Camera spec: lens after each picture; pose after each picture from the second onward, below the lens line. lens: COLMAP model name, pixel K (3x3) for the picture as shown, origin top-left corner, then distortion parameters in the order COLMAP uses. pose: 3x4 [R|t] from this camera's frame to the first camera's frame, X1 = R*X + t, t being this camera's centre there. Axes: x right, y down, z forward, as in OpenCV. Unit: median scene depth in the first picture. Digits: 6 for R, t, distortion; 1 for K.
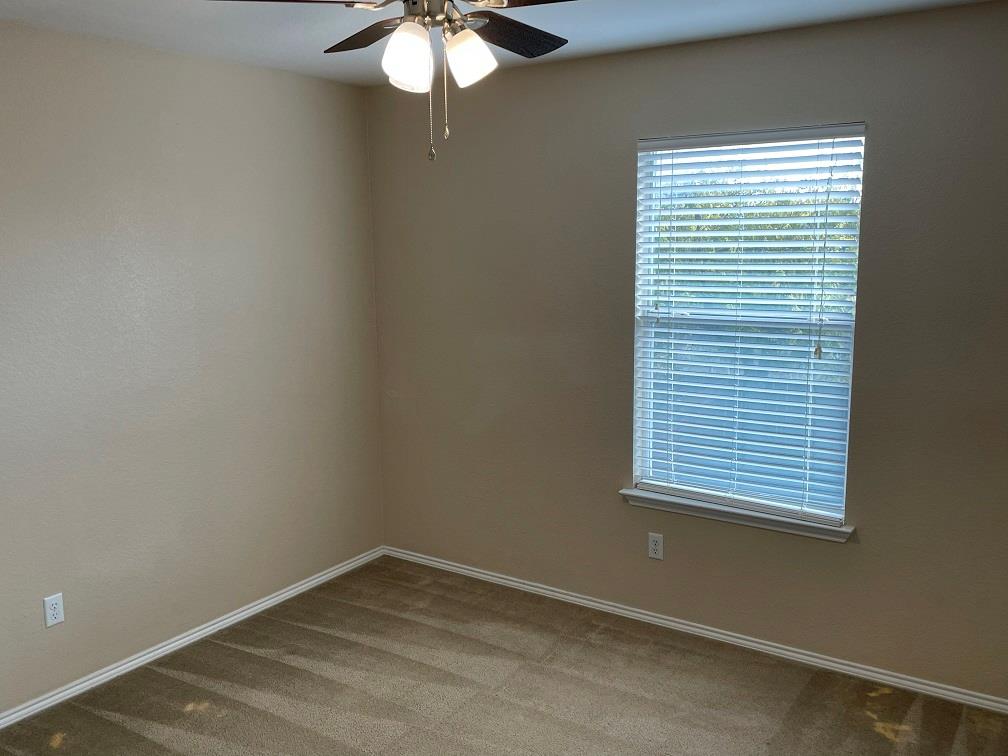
lens RADIAL K [[880.1, 0, 504.0], [0, 880.1, 378.0], [0, 0, 1]] dist [-0.003561, 0.000519]
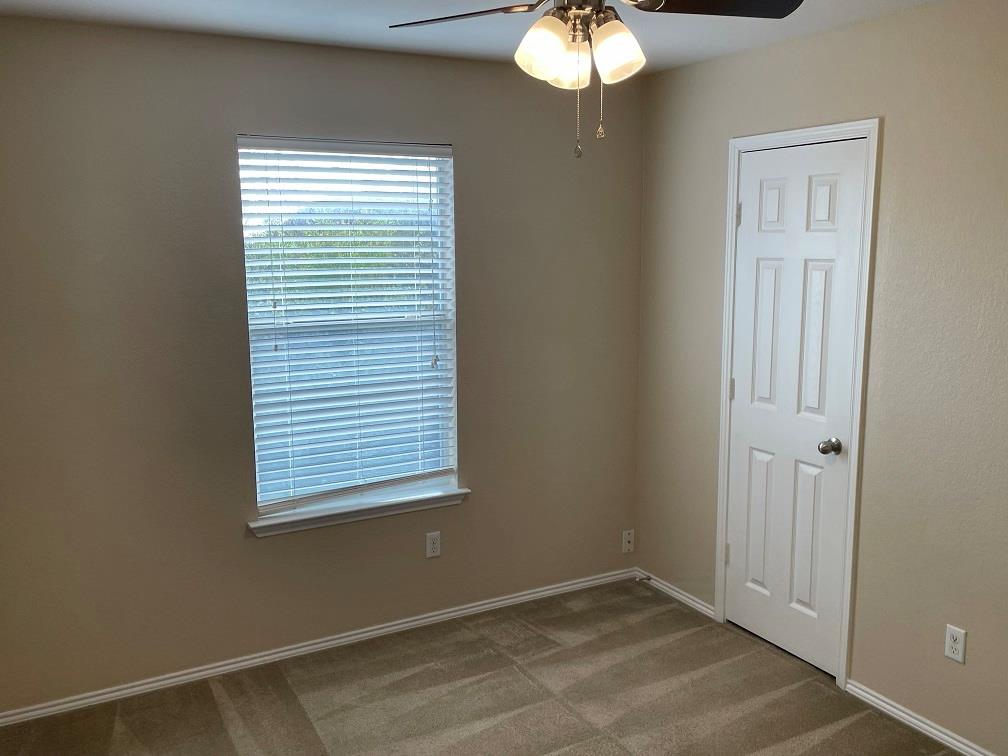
lens RADIAL K [[880.1, 0, 504.0], [0, 880.1, 378.0], [0, 0, 1]] dist [-0.003561, 0.000519]
pose [[0.468563, -0.124992, 0.874543, -0.557492], [0.137312, 0.988214, 0.067669, -0.048561], [-0.872694, 0.088378, 0.480203, 0.358812]]
